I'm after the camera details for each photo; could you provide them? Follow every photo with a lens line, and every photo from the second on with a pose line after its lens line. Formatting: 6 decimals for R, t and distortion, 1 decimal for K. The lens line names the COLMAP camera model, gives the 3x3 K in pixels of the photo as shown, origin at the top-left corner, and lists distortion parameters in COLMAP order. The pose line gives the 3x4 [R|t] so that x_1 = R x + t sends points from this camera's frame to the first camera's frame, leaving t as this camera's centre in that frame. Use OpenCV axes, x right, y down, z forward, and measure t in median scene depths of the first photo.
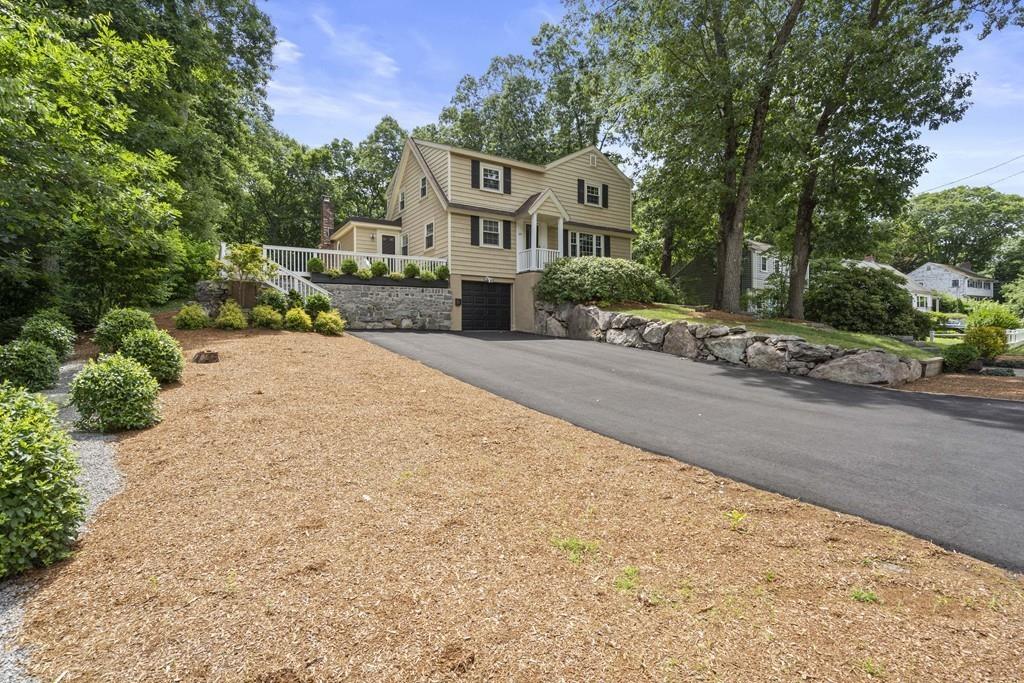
lens RADIAL K [[460.8, 0, 503.6], [0, 460.8, 333.5], [0, 0, 1]] dist [-0.008145, 0.001277]
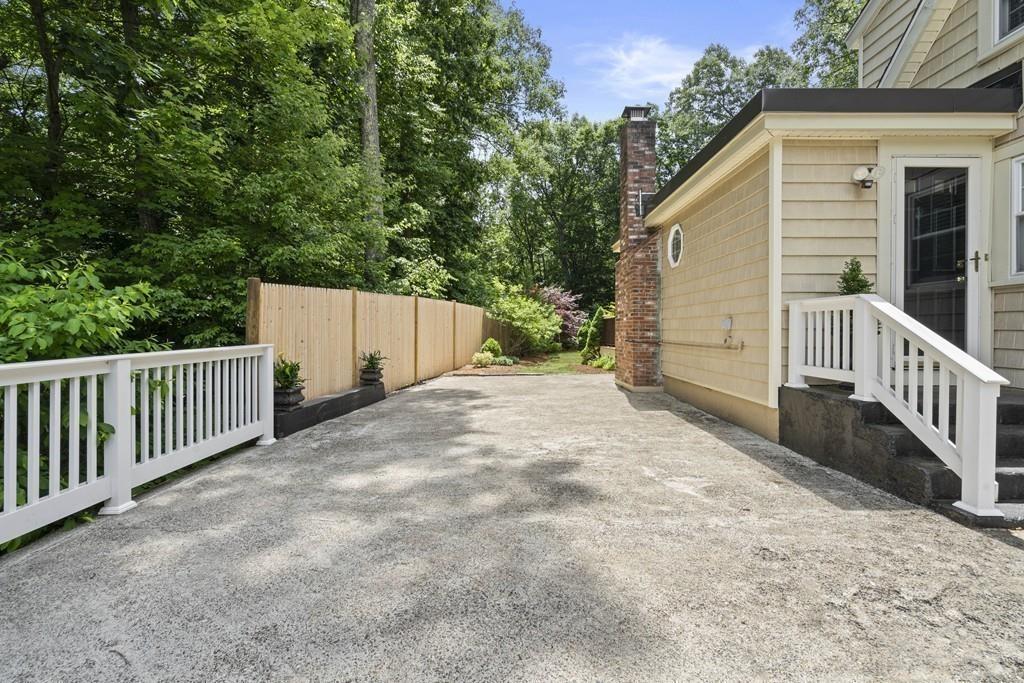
lens RADIAL K [[460.8, 0, 511.9], [0, 460.8, 332.3], [0, 0, 1]] dist [-0.008145, 0.001277]
pose [[0.829355, 0.014851, -0.558525, -0.242655], [-0.015287, 0.999876, 0.003886, -0.113127], [0.558513, 0.005316, 0.829479, 0.599910]]
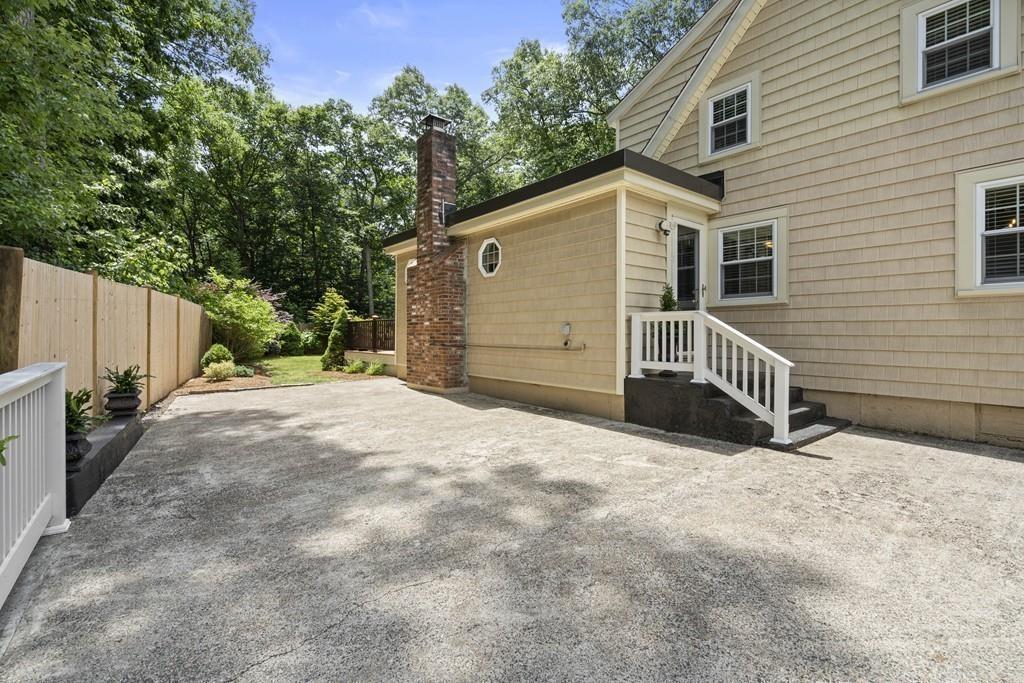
lens RADIAL K [[460.8, 0, 512.6], [0, 460.8, 335.1], [0, 0, 1]] dist [-0.008145, 0.001277]
pose [[0.995366, 0.010740, 0.095562, -0.330803], [-0.010383, 0.999937, -0.004237, -0.113154], [-0.095601, 0.003225, 0.995415, 0.579611]]
